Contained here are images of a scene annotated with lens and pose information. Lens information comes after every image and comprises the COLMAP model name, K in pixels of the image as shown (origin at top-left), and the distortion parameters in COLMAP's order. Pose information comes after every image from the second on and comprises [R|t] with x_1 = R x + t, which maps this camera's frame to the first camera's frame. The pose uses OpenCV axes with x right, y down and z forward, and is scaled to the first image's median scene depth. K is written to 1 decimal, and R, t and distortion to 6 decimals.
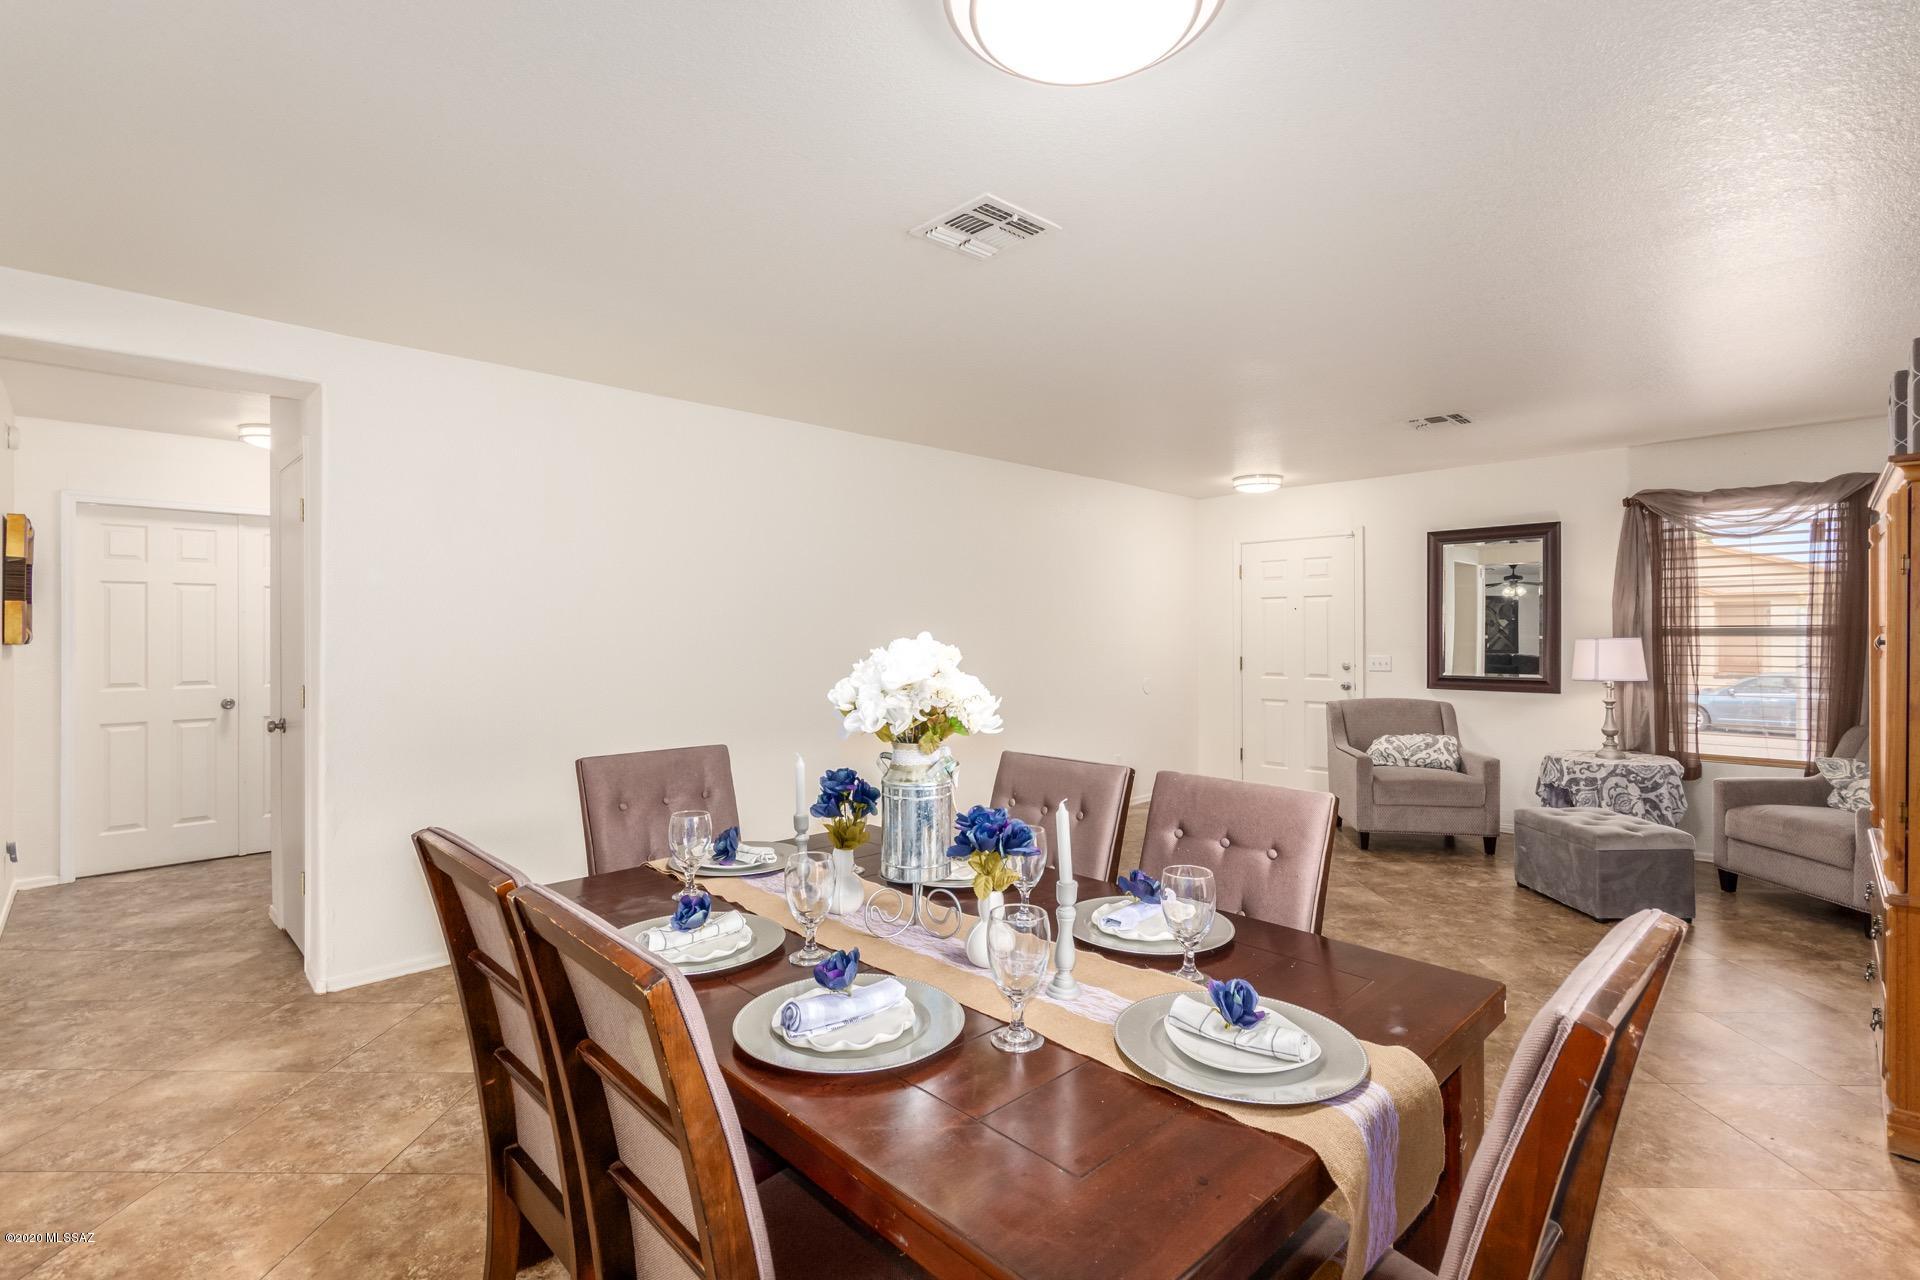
lens RADIAL K [[905.4, 0, 948.0], [0, 905.4, 628.6], [0, 0, 1]] dist [0.006622, -0.000645]
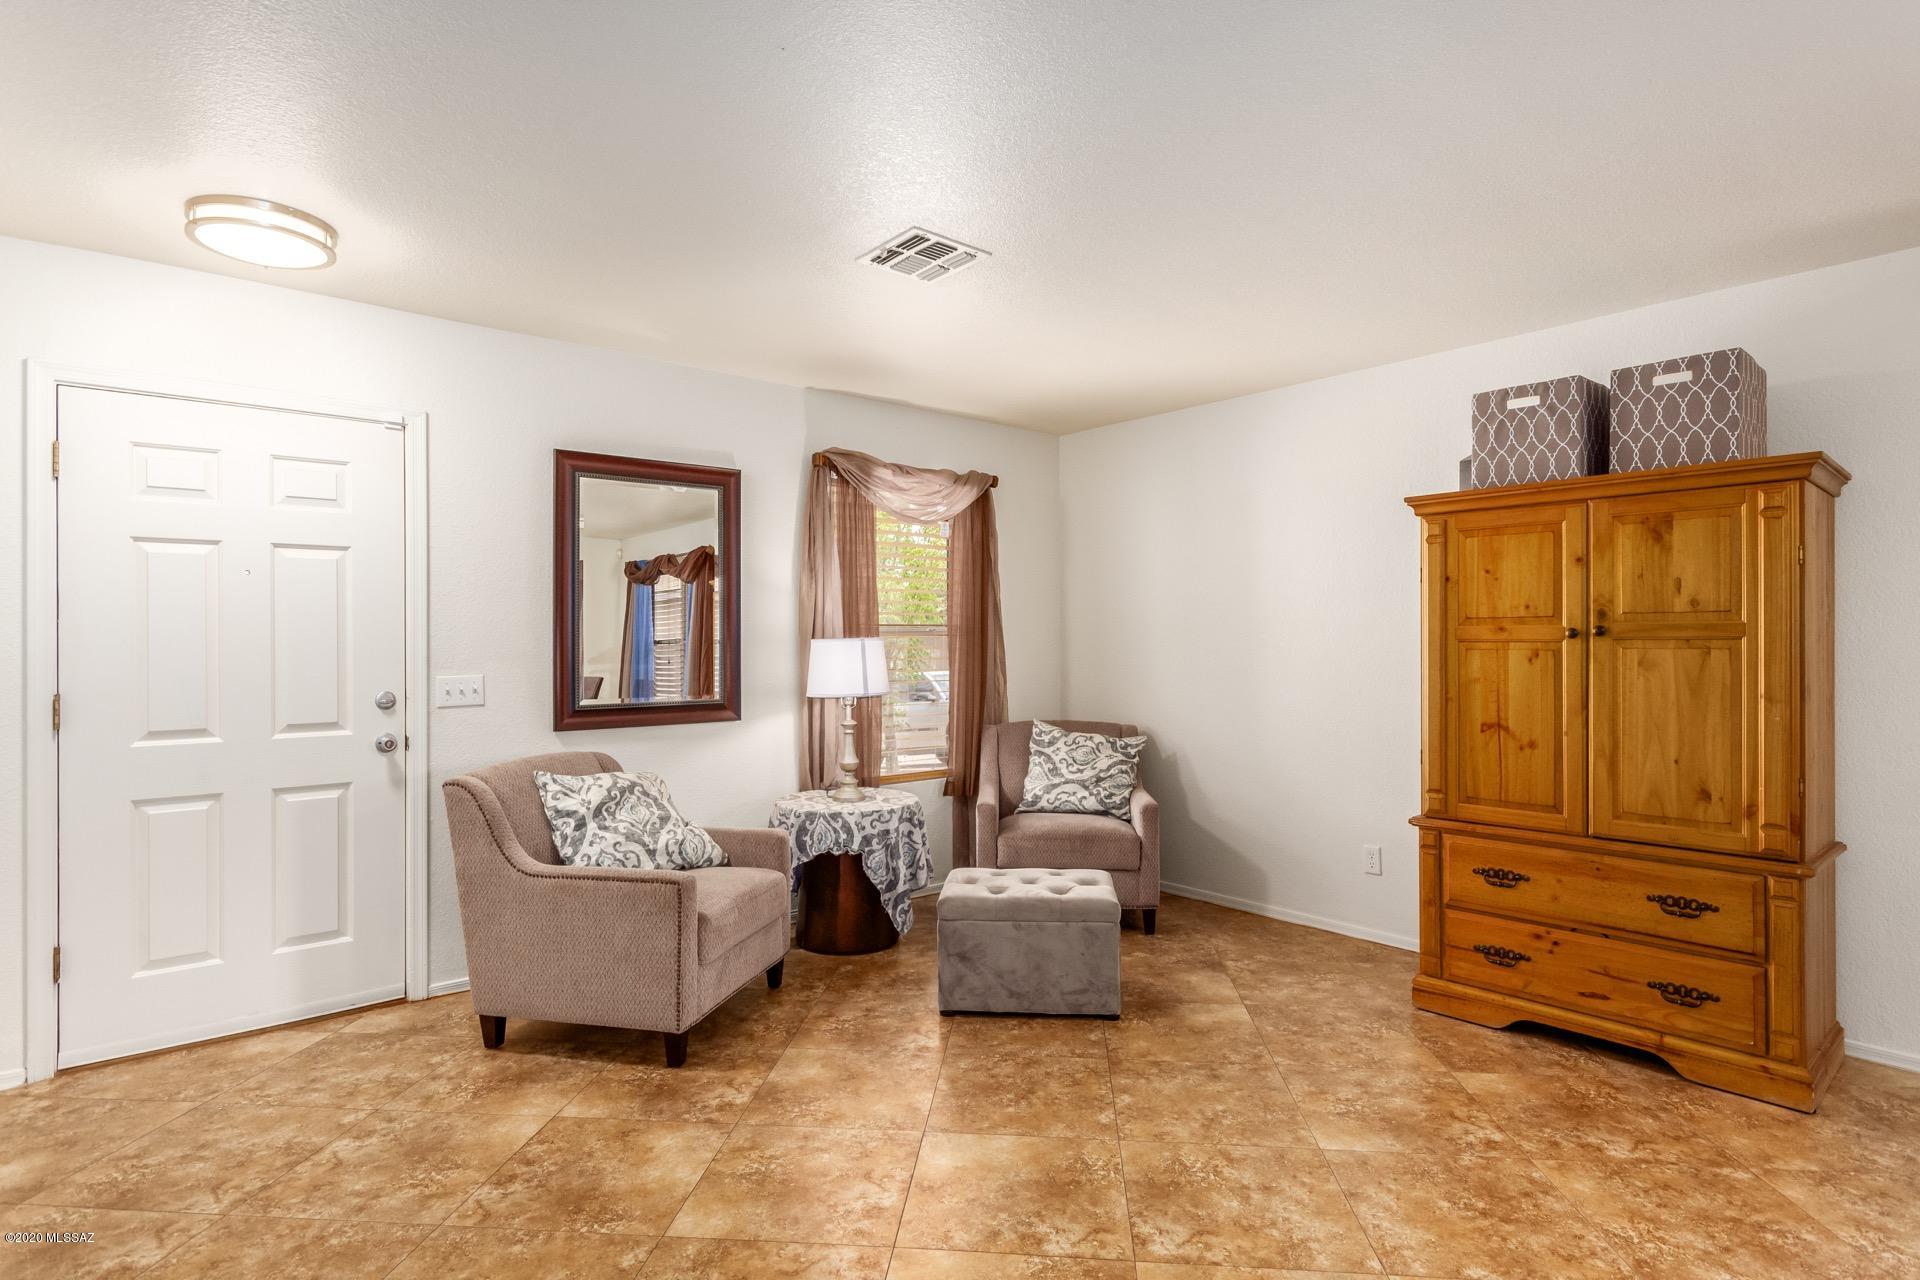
lens RADIAL K [[1004.2, 0, 955.1], [0, 1004.2, 637.9], [0, 0, 1]] dist [0.006857, -0.000807]
pose [[0.064438, 0.007869, 0.997891, -0.073738], [0.003817, 0.999960, -0.008131, 0.016326], [-0.997914, 0.004333, 0.064406, 0.788826]]
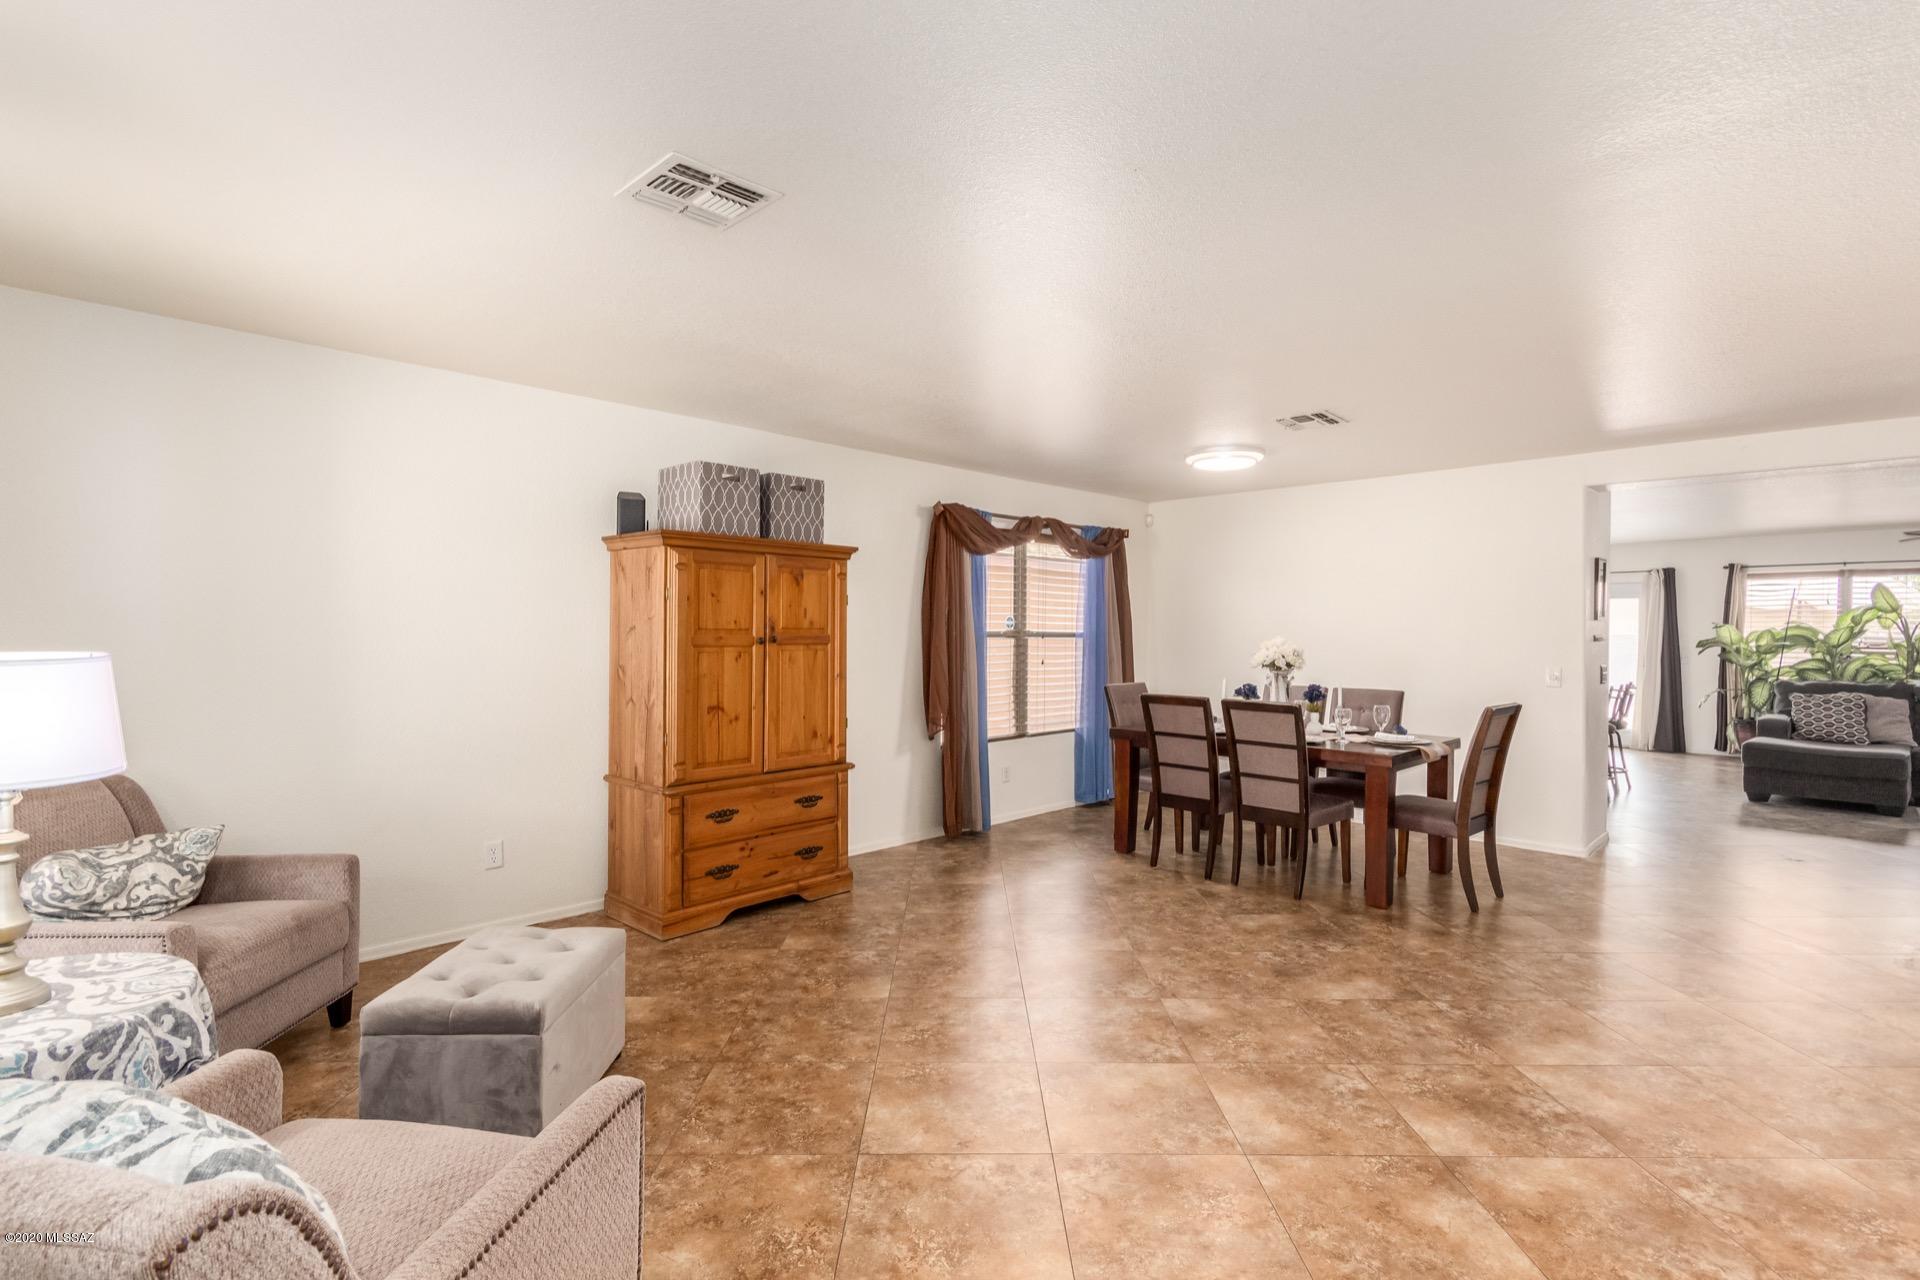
lens RADIAL K [[905.4, 0, 982.2], [0, 905.4, 642.3], [0, 0, 1]] dist [0.006622, -0.000645]
pose [[-0.998844, -0.004425, -0.047873, 0.349171], [-0.005163, 0.999870, 0.015298, -0.000566], [0.047799, 0.015527, -0.998736, 1.241963]]
